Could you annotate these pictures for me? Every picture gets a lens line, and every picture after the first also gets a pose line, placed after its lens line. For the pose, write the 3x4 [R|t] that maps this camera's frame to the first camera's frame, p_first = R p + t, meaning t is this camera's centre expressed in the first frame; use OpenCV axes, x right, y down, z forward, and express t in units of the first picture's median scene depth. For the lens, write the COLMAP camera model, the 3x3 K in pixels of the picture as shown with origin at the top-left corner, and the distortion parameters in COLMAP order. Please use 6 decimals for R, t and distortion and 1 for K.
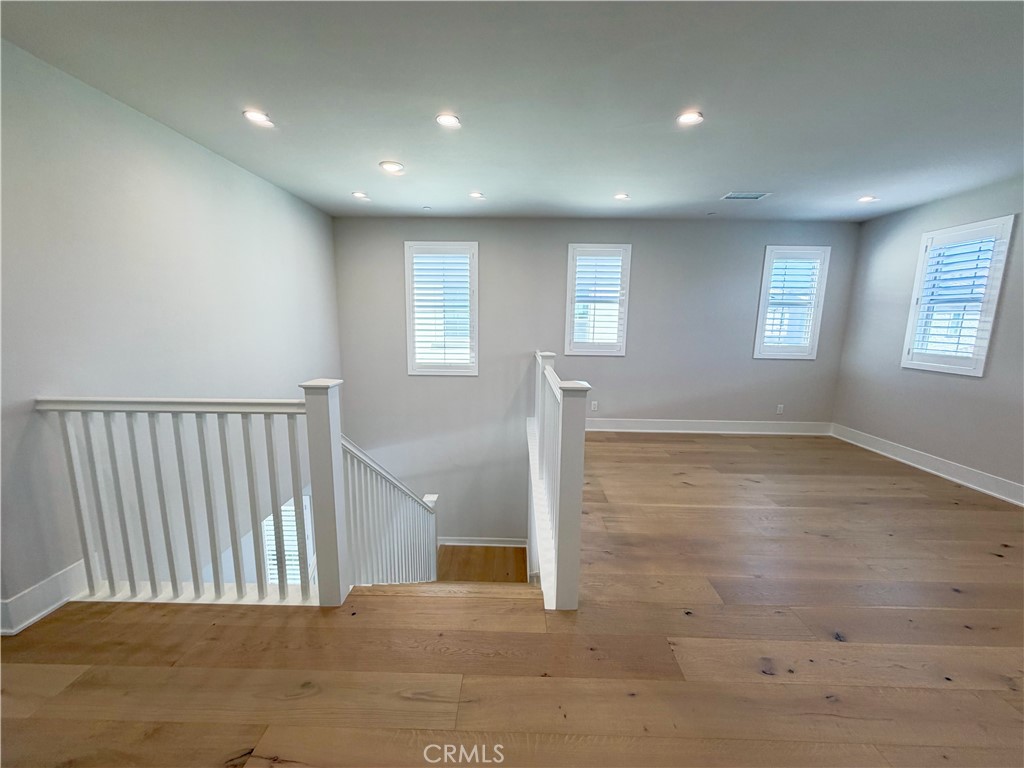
lens RADIAL K [[407.2, 0, 508.7], [0, 407.2, 385.3], [0, 0, 1]] dist [-0.001027, -0.000114]
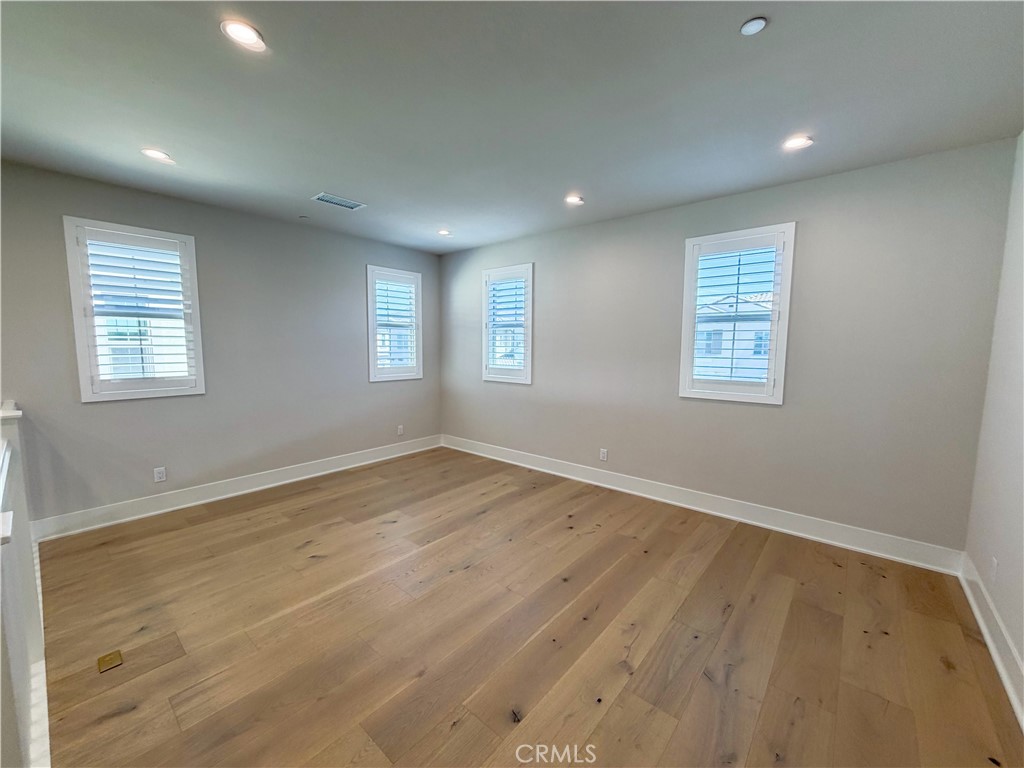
lens RADIAL K [[407.2, 0, 509.4], [0, 407.2, 384.6], [0, 0, 1]] dist [-0.001027, -0.000114]
pose [[0.632408, -0.088124, 0.769606, 0.097008], [0.127420, 0.991809, 0.008863, -0.033709], [-0.764084, 0.092458, 0.638457, 0.185056]]
